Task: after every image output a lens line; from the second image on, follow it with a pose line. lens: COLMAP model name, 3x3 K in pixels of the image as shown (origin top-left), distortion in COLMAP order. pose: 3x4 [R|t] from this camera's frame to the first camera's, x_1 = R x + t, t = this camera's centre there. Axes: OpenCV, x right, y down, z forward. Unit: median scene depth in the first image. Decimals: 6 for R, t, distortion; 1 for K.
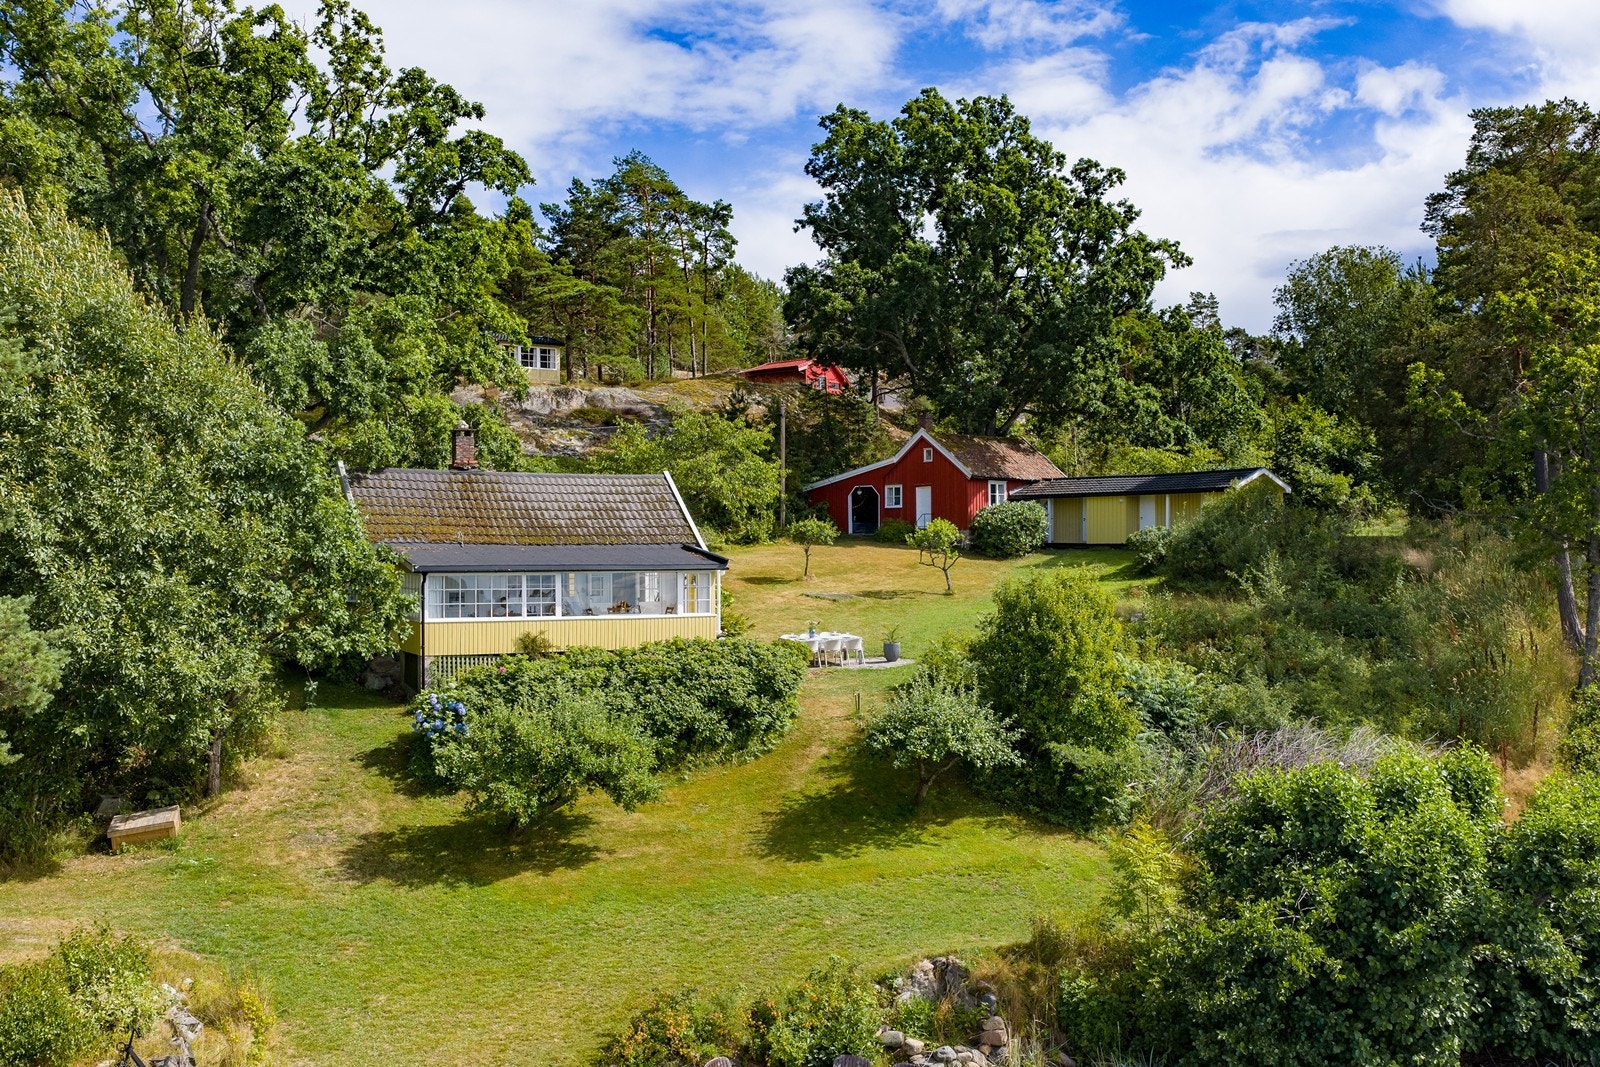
lens RADIAL K [[1479.4, 0, 801.5], [0, 1479.4, 569.5], [0, 0, 1]] dist [0.019029, 0.000000]
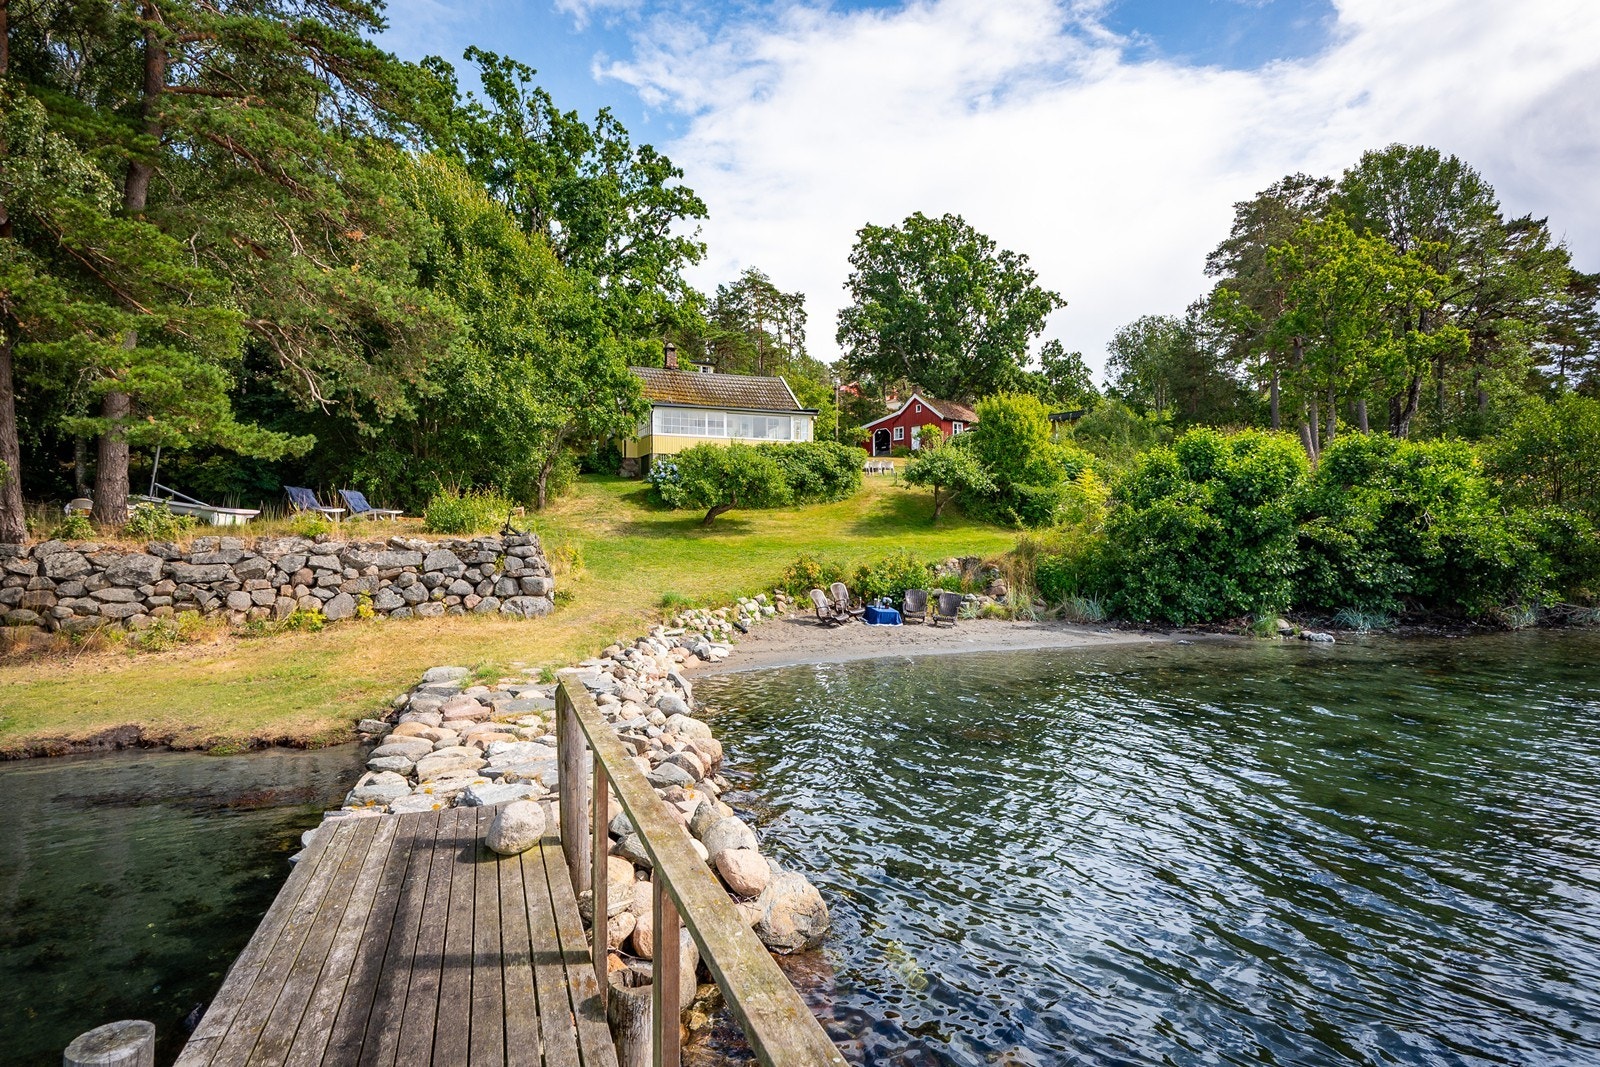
lens RADIAL K [[797.6, 0, 767.0], [0, 797.6, 531.5], [0, 0, 1]] dist [-0.004308, 0.001597]
pose [[0.996680, 0.002311, -0.081389, -0.036777], [-0.003077, 0.999952, -0.009294, 0.161177], [0.081363, 0.009513, 0.996639, 0.045977]]
